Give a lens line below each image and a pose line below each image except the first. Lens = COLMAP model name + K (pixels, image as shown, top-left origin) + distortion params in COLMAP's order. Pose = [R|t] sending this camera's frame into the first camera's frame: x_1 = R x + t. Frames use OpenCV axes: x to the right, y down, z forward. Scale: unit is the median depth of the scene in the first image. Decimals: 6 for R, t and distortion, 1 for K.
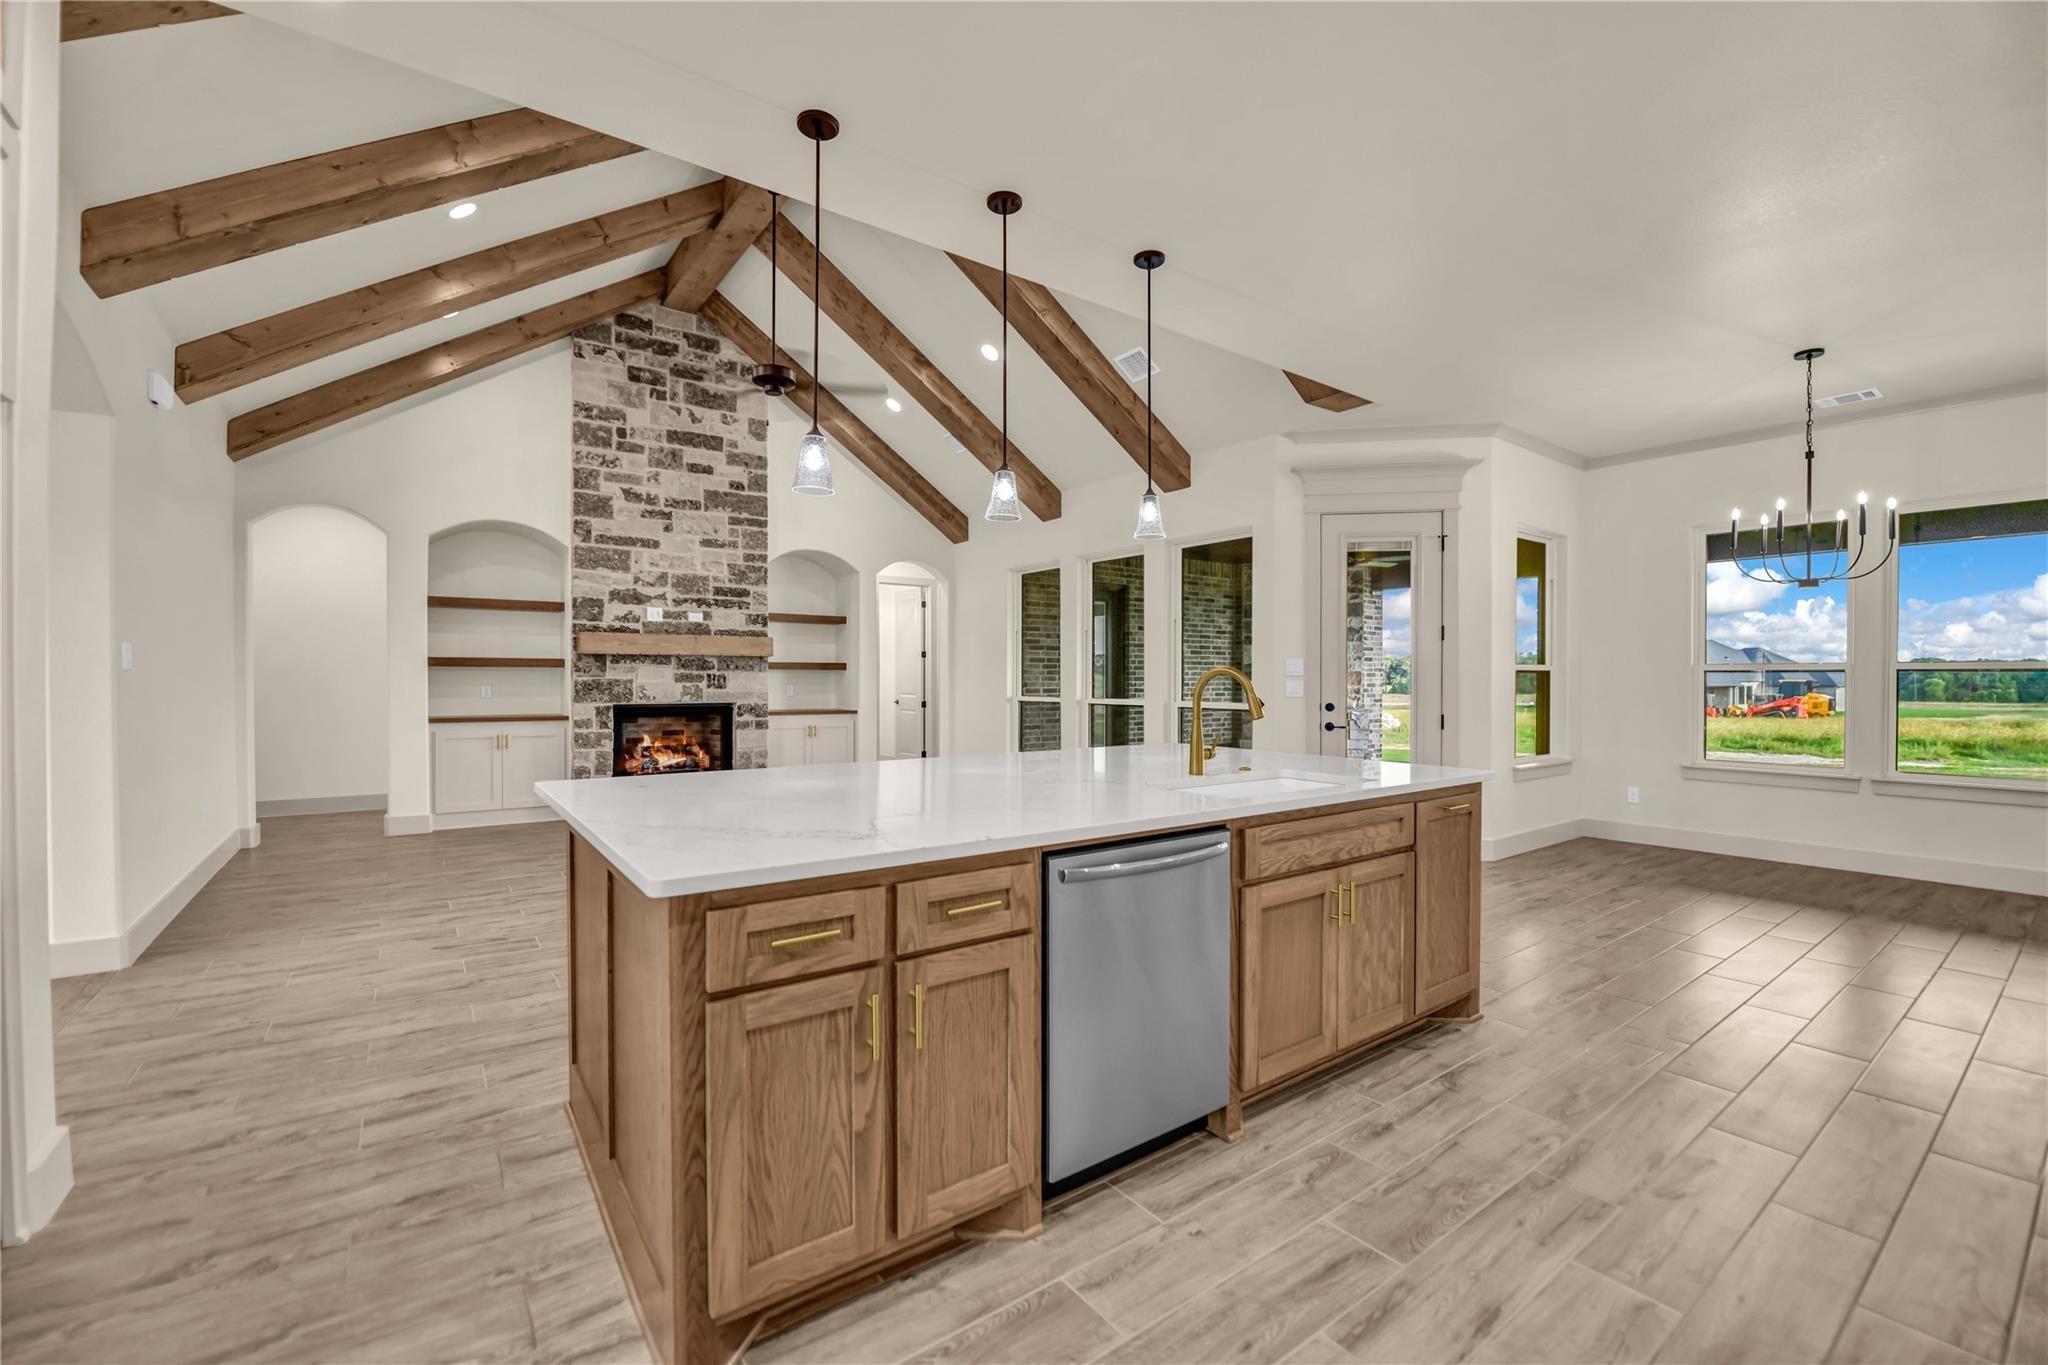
lens RADIAL K [[841.3, 0, 999.2], [0, 841.3, 683.2], [0, 0, 1]] dist [-0.014171, -0.002468]
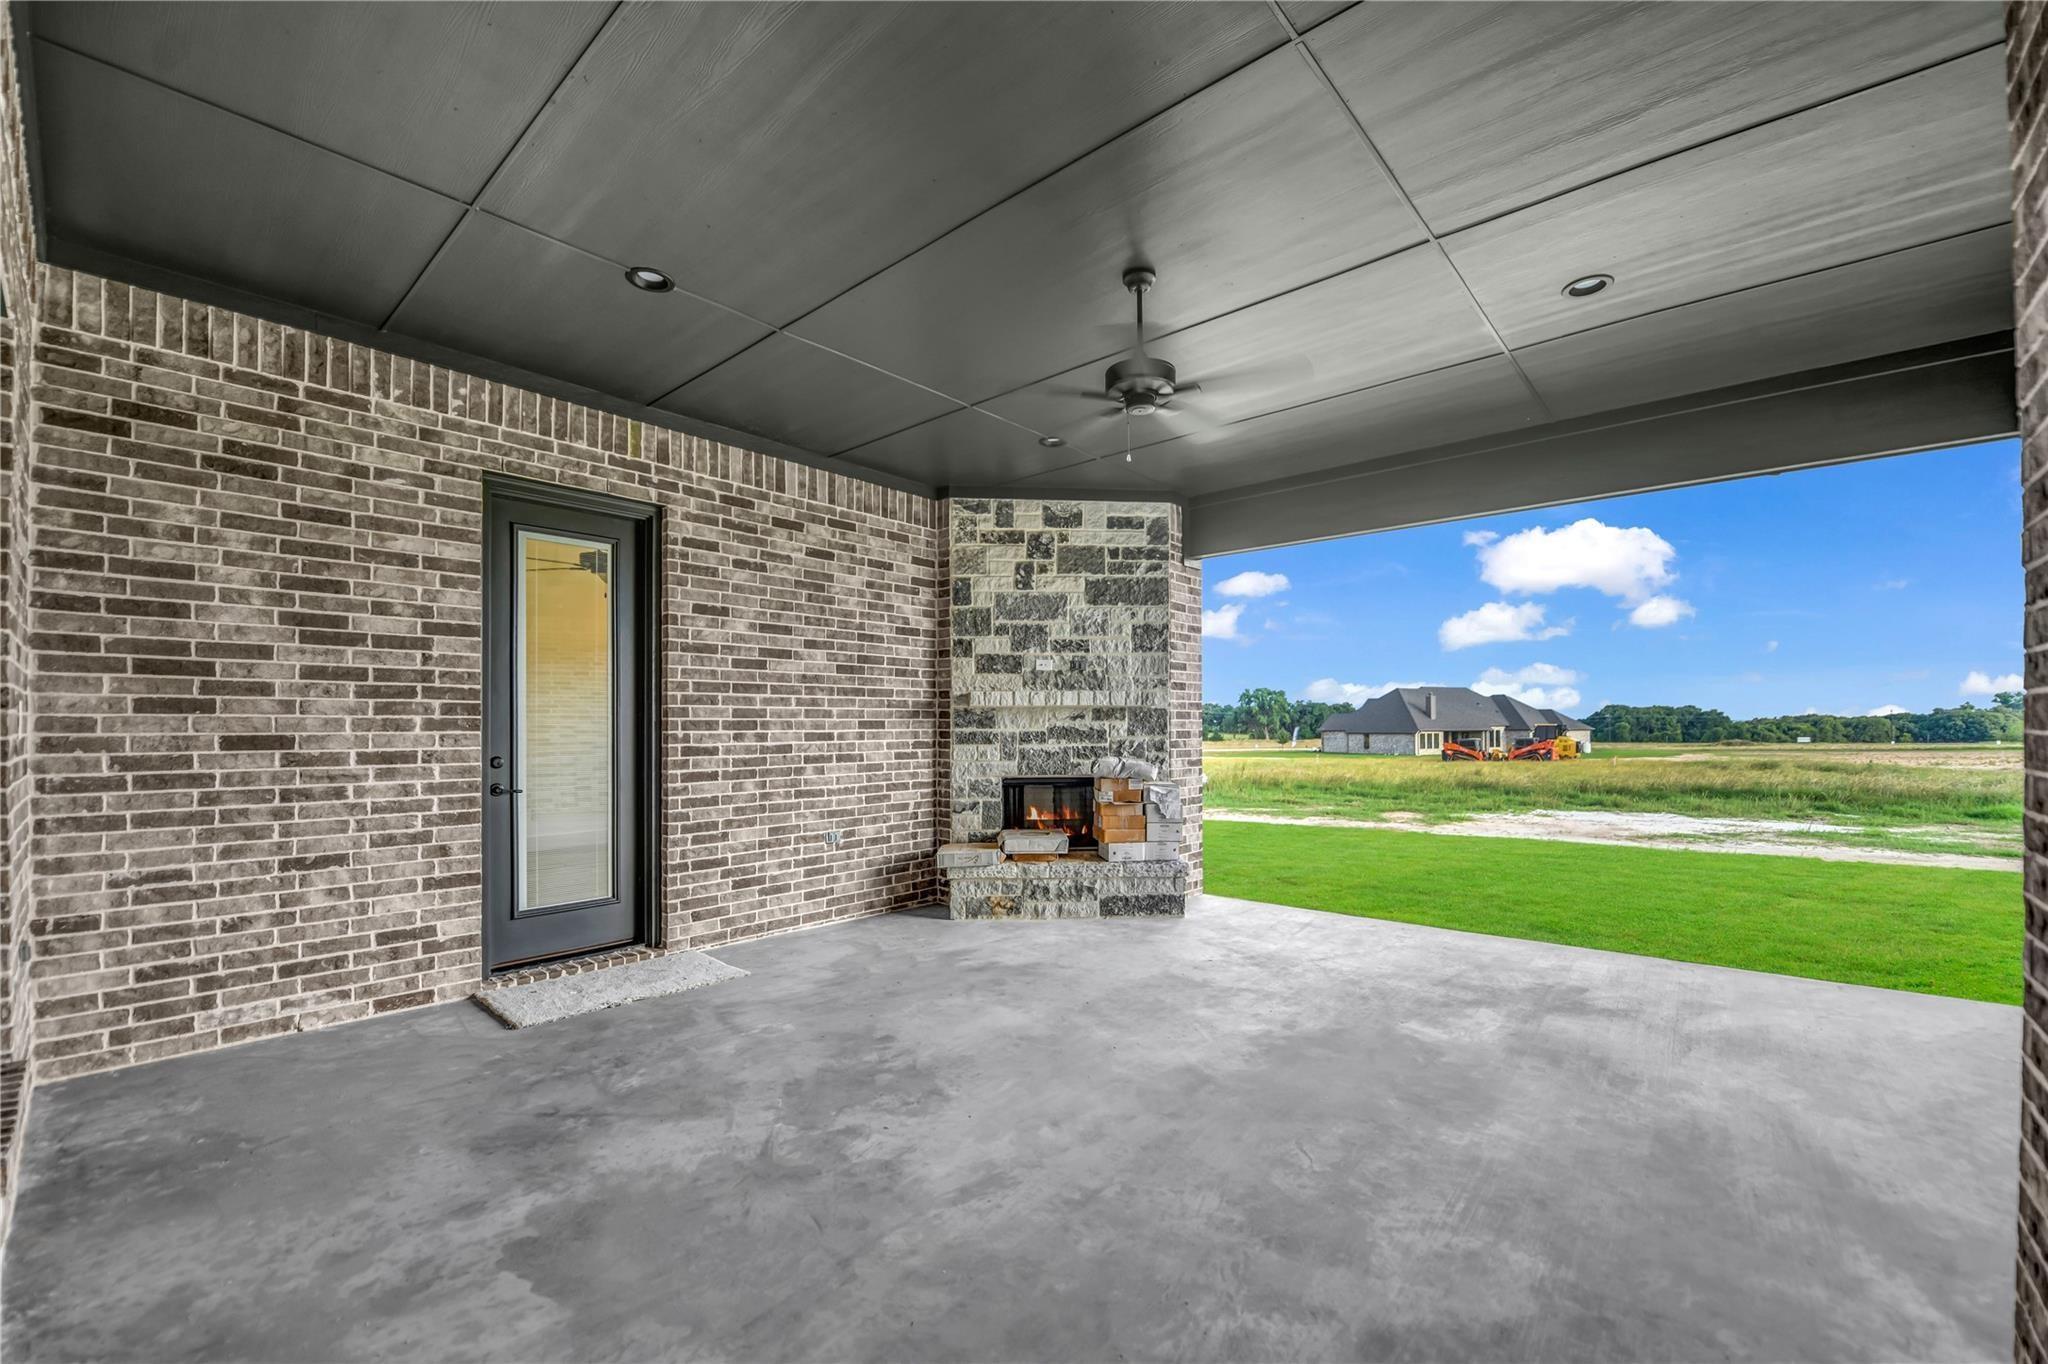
lens RADIAL K [[841.3, 0, 1028.0], [0, 841.3, 727.8], [0, 0, 1]] dist [-0.014171, -0.002468]
pose [[0.967922, -0.006383, 0.251171, 0.331194], [0.007613, 0.999963, -0.003927, -0.000130], [-0.251136, 0.005714, 0.967935, 0.789651]]
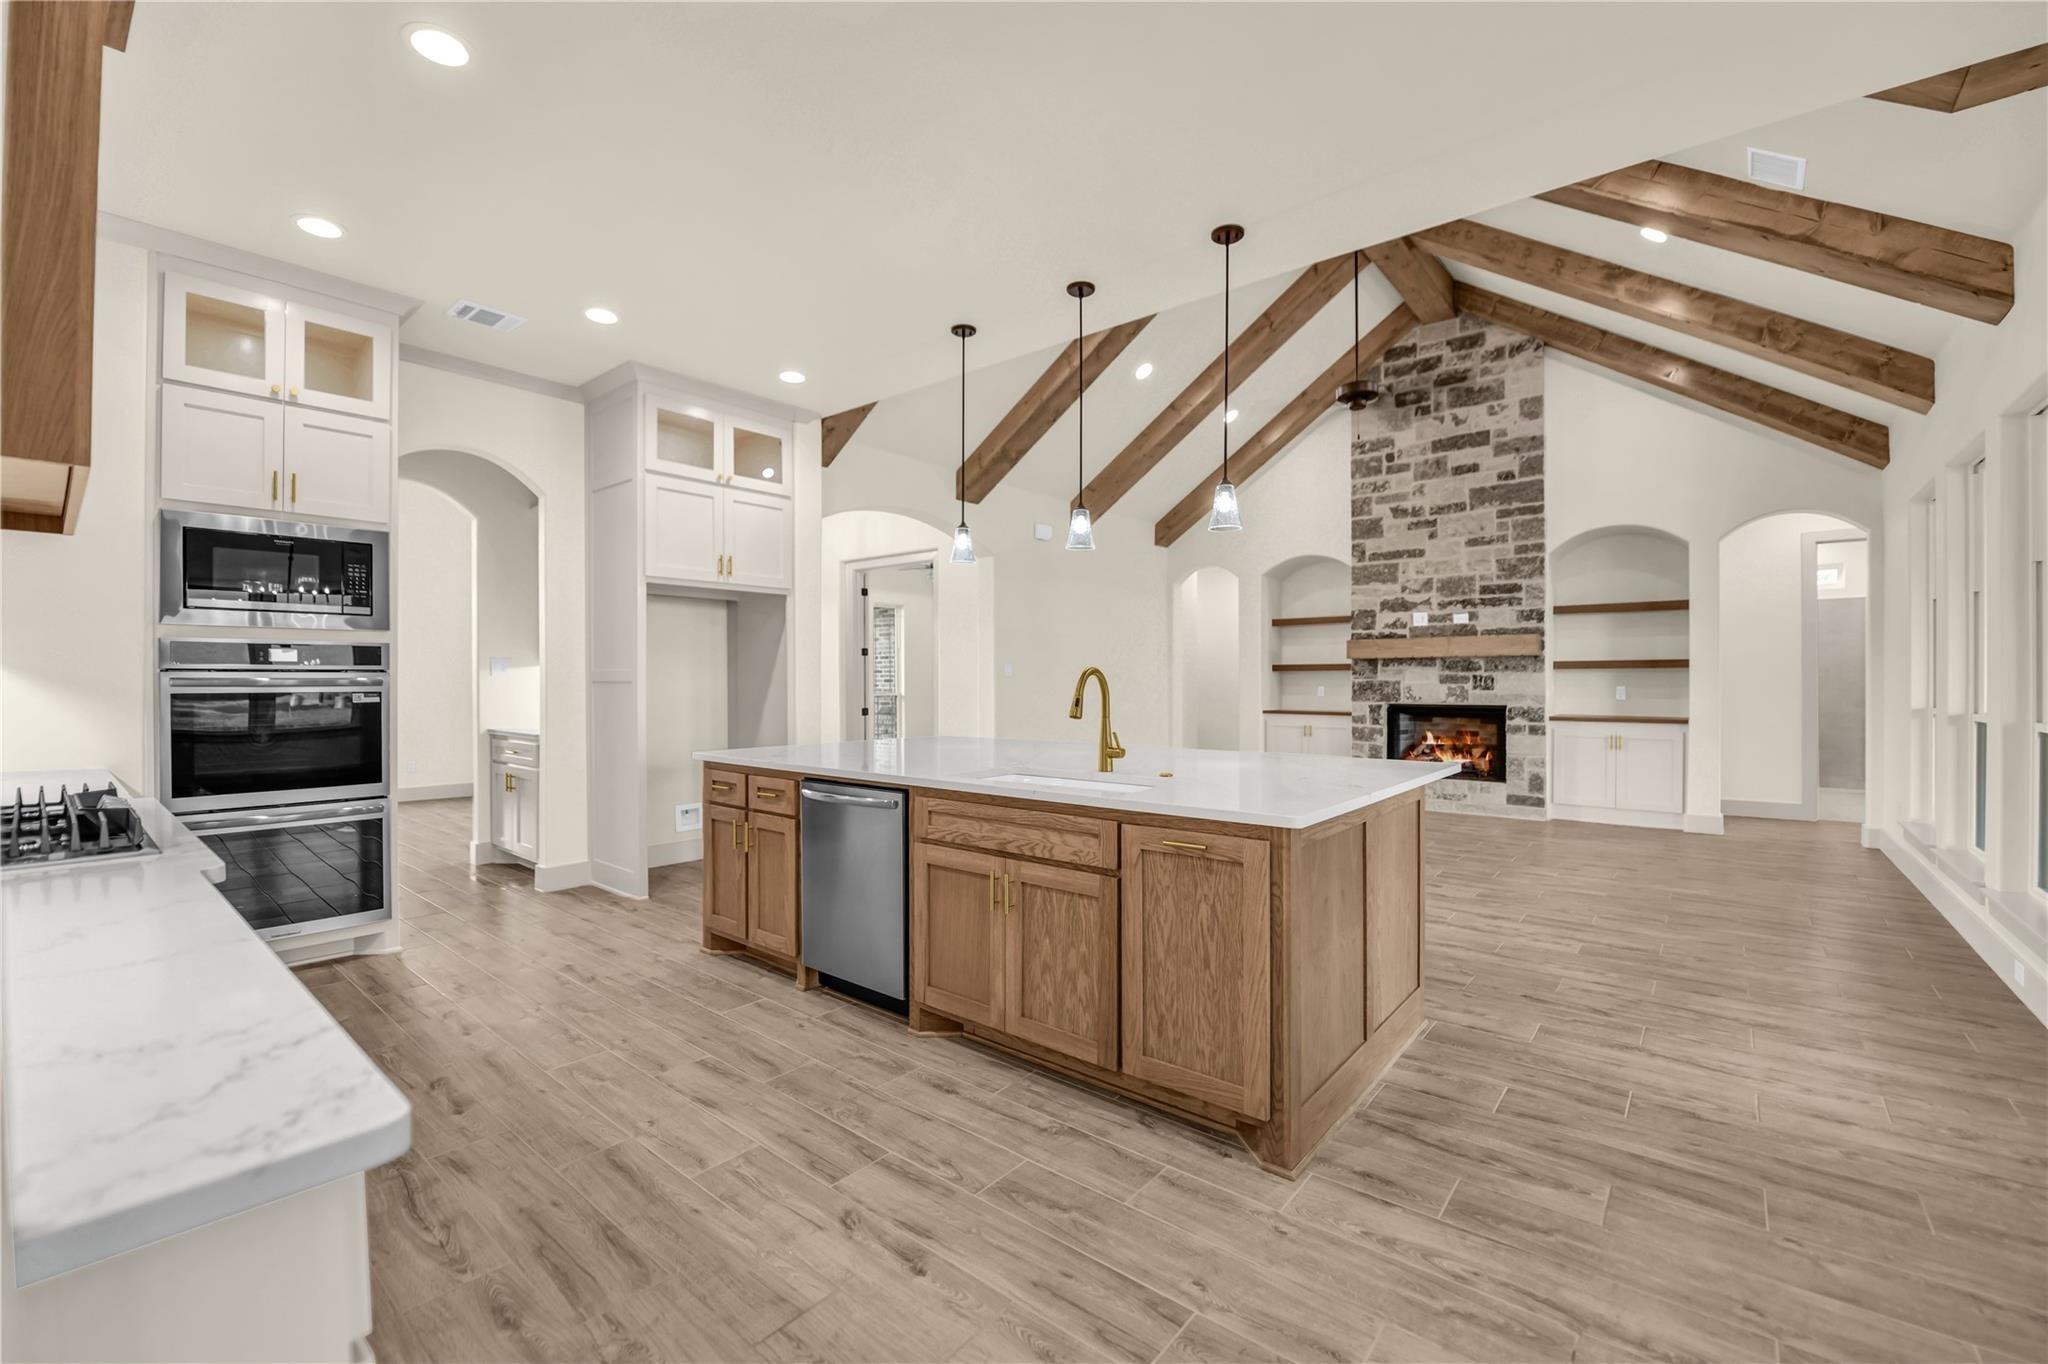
lens RADIAL K [[841.3, 0, 1037.9], [0, 841.3, 684.0], [0, 0, 1]] dist [-0.014171, -0.002468]
pose [[0.262807, 0.001198, -0.964848, 0.499633], [-0.003027, 0.999995, 0.000417, 0.000516], [0.964844, 0.002811, 0.262809, 0.265884]]
